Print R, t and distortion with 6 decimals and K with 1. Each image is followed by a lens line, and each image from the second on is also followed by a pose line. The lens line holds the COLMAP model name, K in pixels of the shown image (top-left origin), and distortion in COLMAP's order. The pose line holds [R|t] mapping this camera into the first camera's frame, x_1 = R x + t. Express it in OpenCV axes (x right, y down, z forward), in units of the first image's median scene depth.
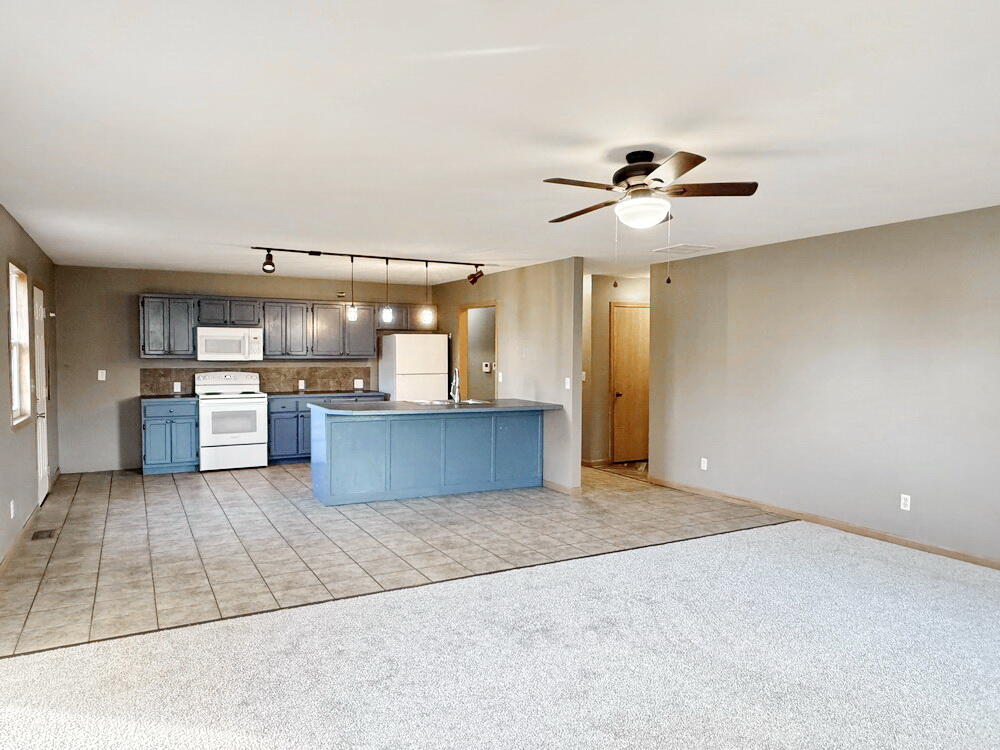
lens RADIAL K [[675.8, 0, 499.4], [0, 675.8, 374.9], [0, 0, 1]] dist [-0.001445, -0.000234]
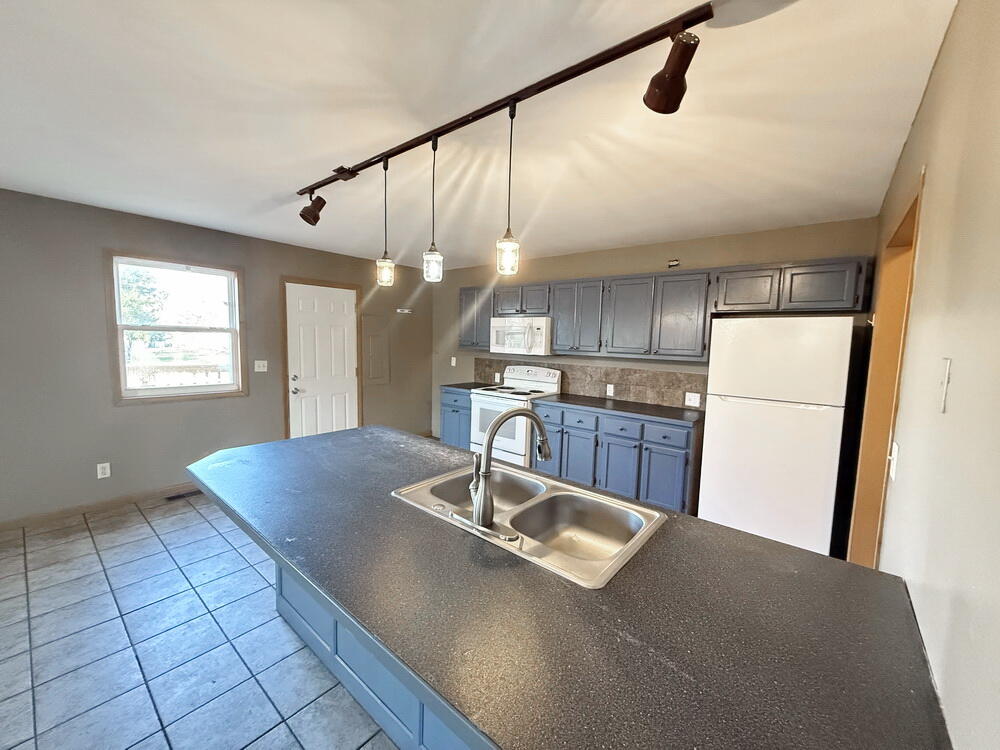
lens RADIAL K [[400.7, 0, 500.8], [0, 400.7, 374.7], [0, 0, 1]] dist [0.000771, 0.000082]
pose [[0.373982, 0.092200, -0.922842, 0.081450], [-0.058627, 0.995406, 0.075691, -0.030623], [0.925581, 0.025796, 0.377669, 0.720549]]
